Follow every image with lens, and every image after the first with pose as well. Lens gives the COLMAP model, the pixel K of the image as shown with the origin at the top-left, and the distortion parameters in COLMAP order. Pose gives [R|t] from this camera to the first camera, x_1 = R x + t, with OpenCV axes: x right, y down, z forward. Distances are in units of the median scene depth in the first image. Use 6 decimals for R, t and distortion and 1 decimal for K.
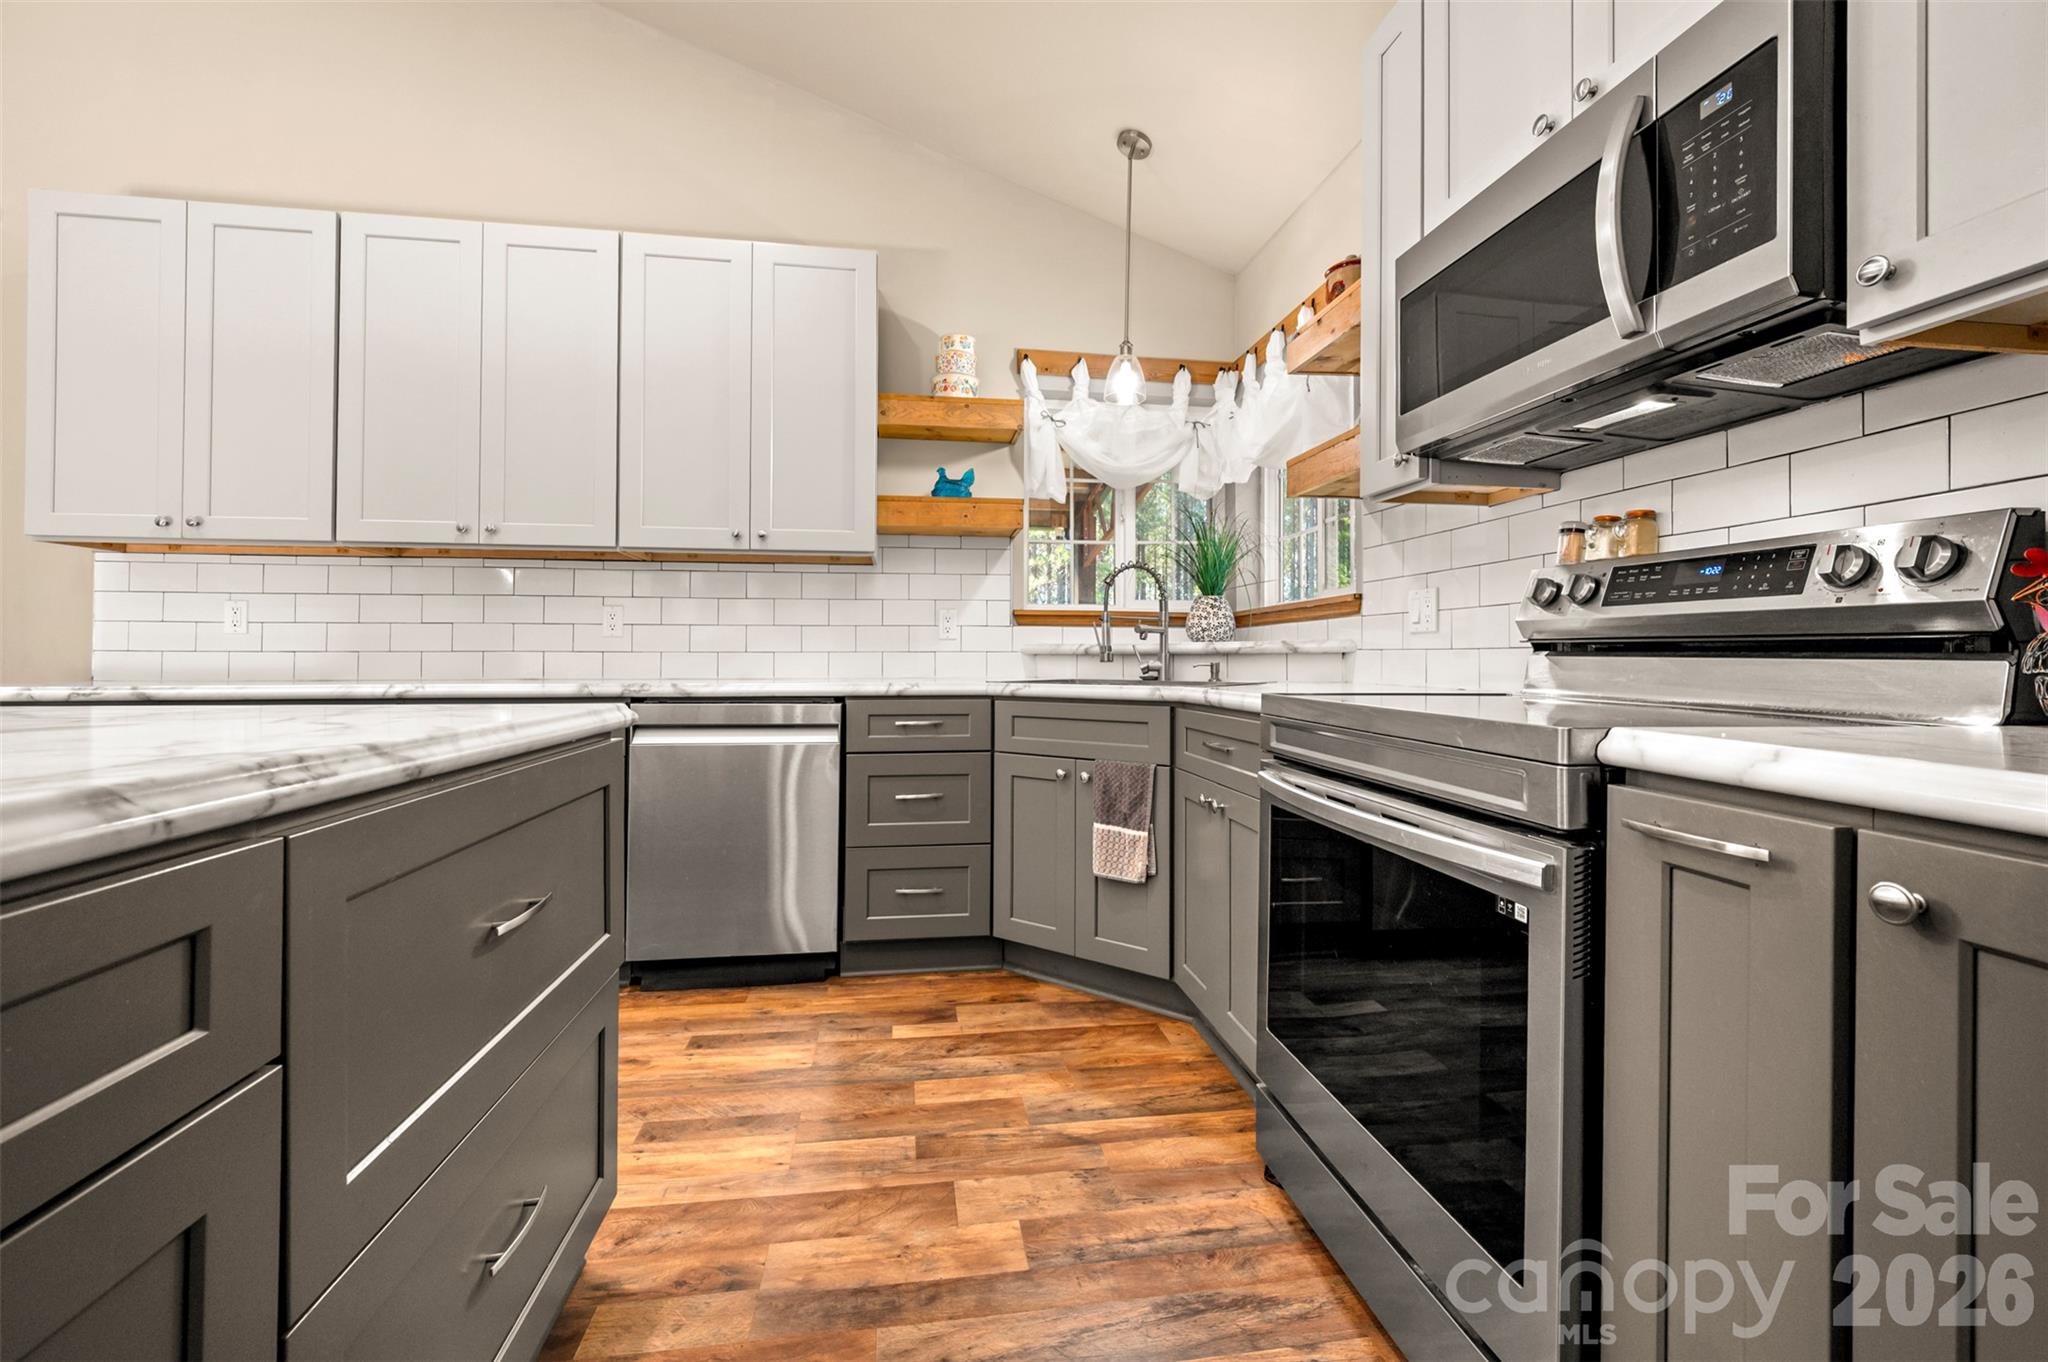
lens RADIAL K [[825.5, 0, 1021.0], [0, 825.5, 626.5], [0, 0, 1]] dist [-0.000155, -0.000047]
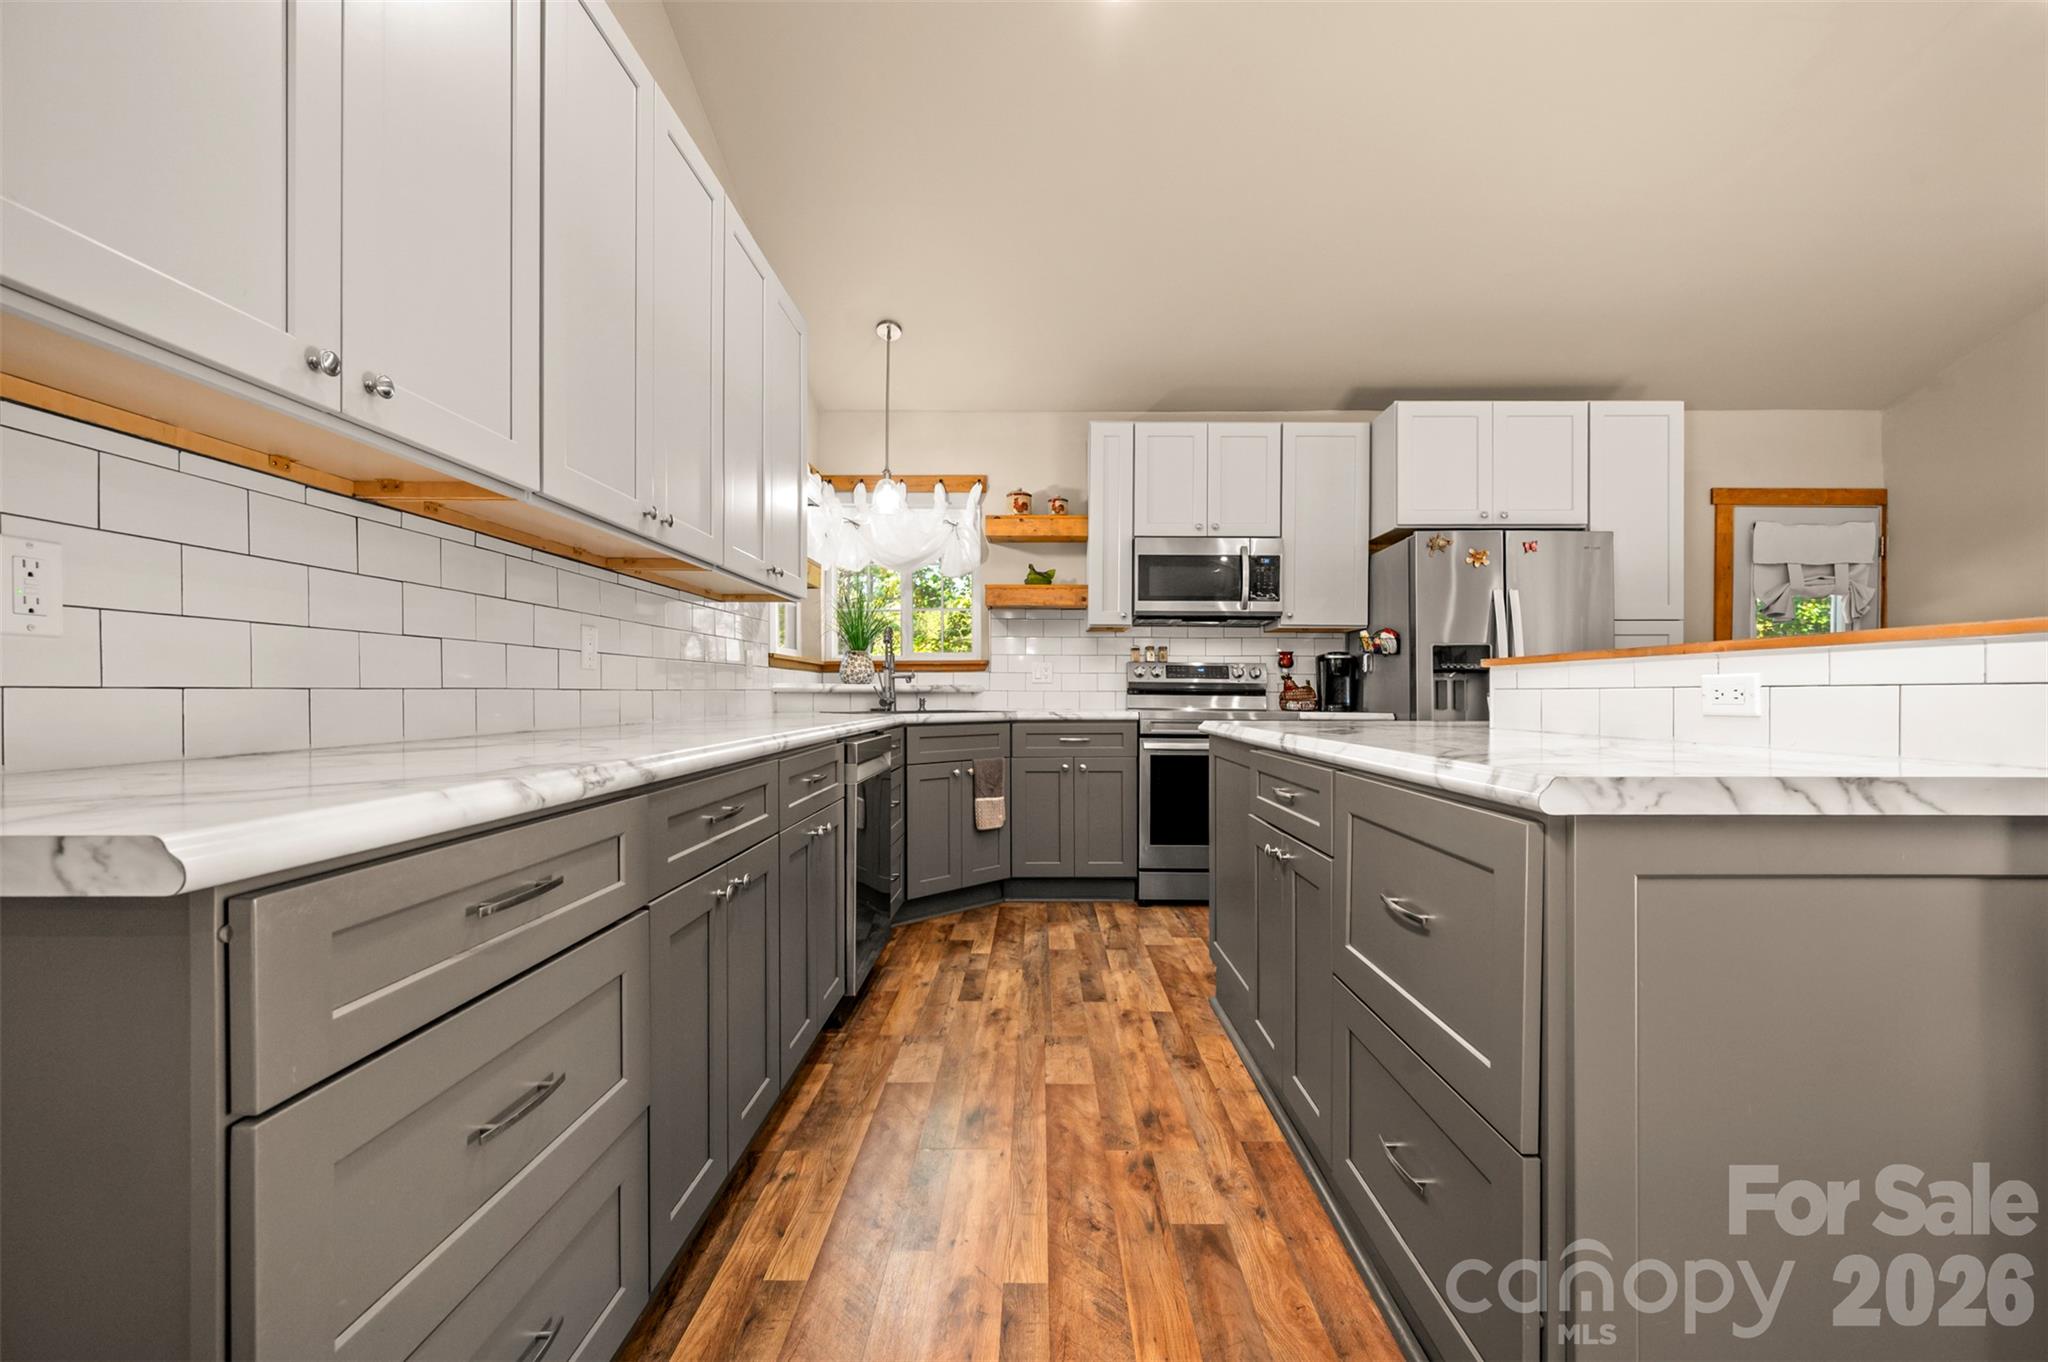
lens RADIAL K [[831.0, 0, 1029.3], [0, 831.0, 661.9], [0, 0, 1]] dist [-0.000185, 0.000097]
pose [[0.156914, 0.035363, 0.986979, -1.757714], [-0.041282, 0.998720, -0.029221, 0.018469], [-0.986749, -0.036159, 0.158173, 0.767352]]
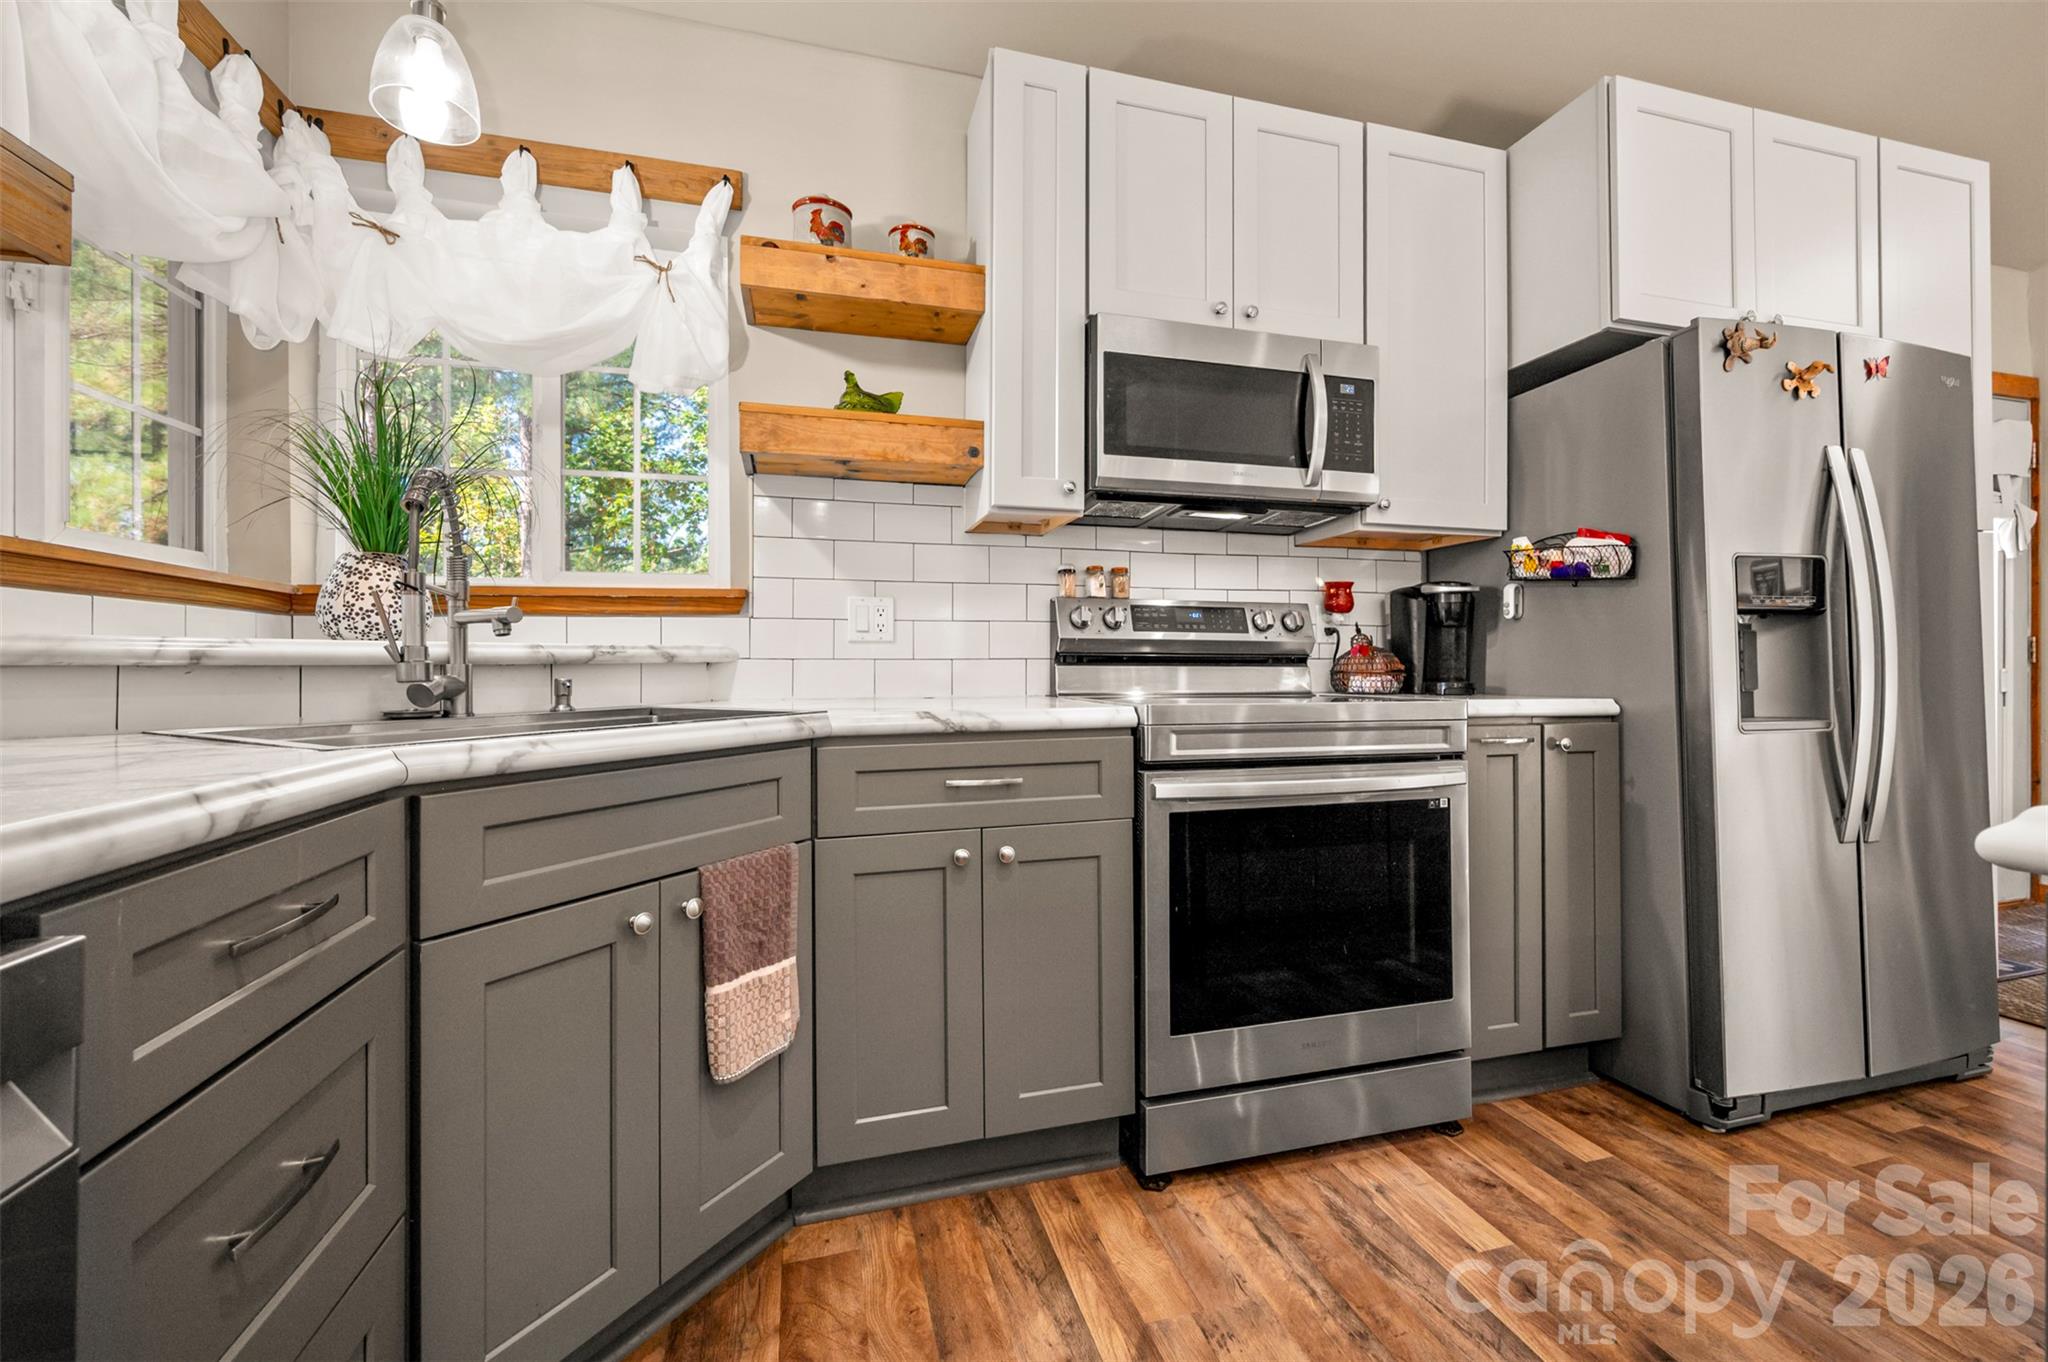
lens RADIAL K [[833.2, 0, 1032.7], [0, 833.2, 641.2], [0, 0, 1]] dist [0.000829, 0.000084]
pose [[-0.125625, 0.025142, 0.991759, -0.548809], [-0.034155, 0.998977, -0.029651, 0.032082], [-0.991490, -0.037598, -0.124637, 1.024223]]
